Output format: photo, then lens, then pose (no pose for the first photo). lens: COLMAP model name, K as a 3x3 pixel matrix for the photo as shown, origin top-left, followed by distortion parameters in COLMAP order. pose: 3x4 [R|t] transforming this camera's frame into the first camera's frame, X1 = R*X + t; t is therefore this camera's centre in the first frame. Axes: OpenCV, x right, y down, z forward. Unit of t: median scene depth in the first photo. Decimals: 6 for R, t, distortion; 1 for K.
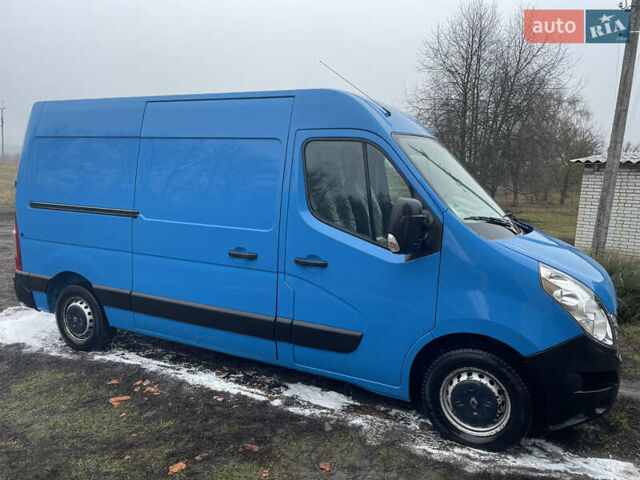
lens RADIAL K [[482.7, 0, 320.0], [0, 482.7, 240.0], [0, 0, 1]] dist [0.029842, -0.001772]
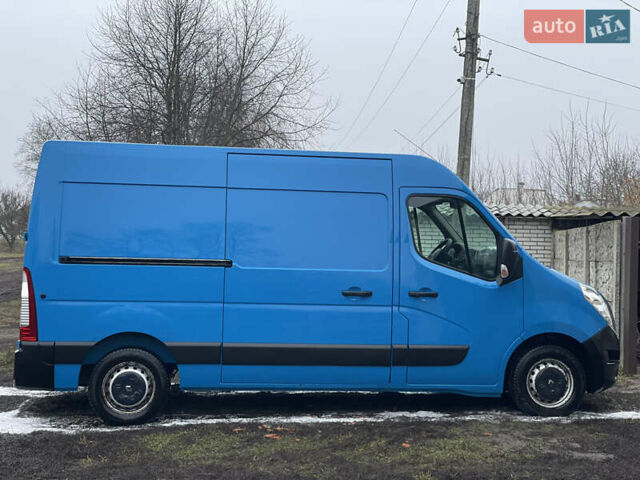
lens RADIAL K [[951.7, 0, 320.0], [0, 951.7, 240.0], [0, 0, 1]] dist [0.108477, 0.010098]
pose [[0.835895, -0.008897, 0.548818, -1.469337], [0.076908, 0.991903, -0.101057, 0.126380], [-0.543475, 0.126682, 0.829811, -0.831631]]
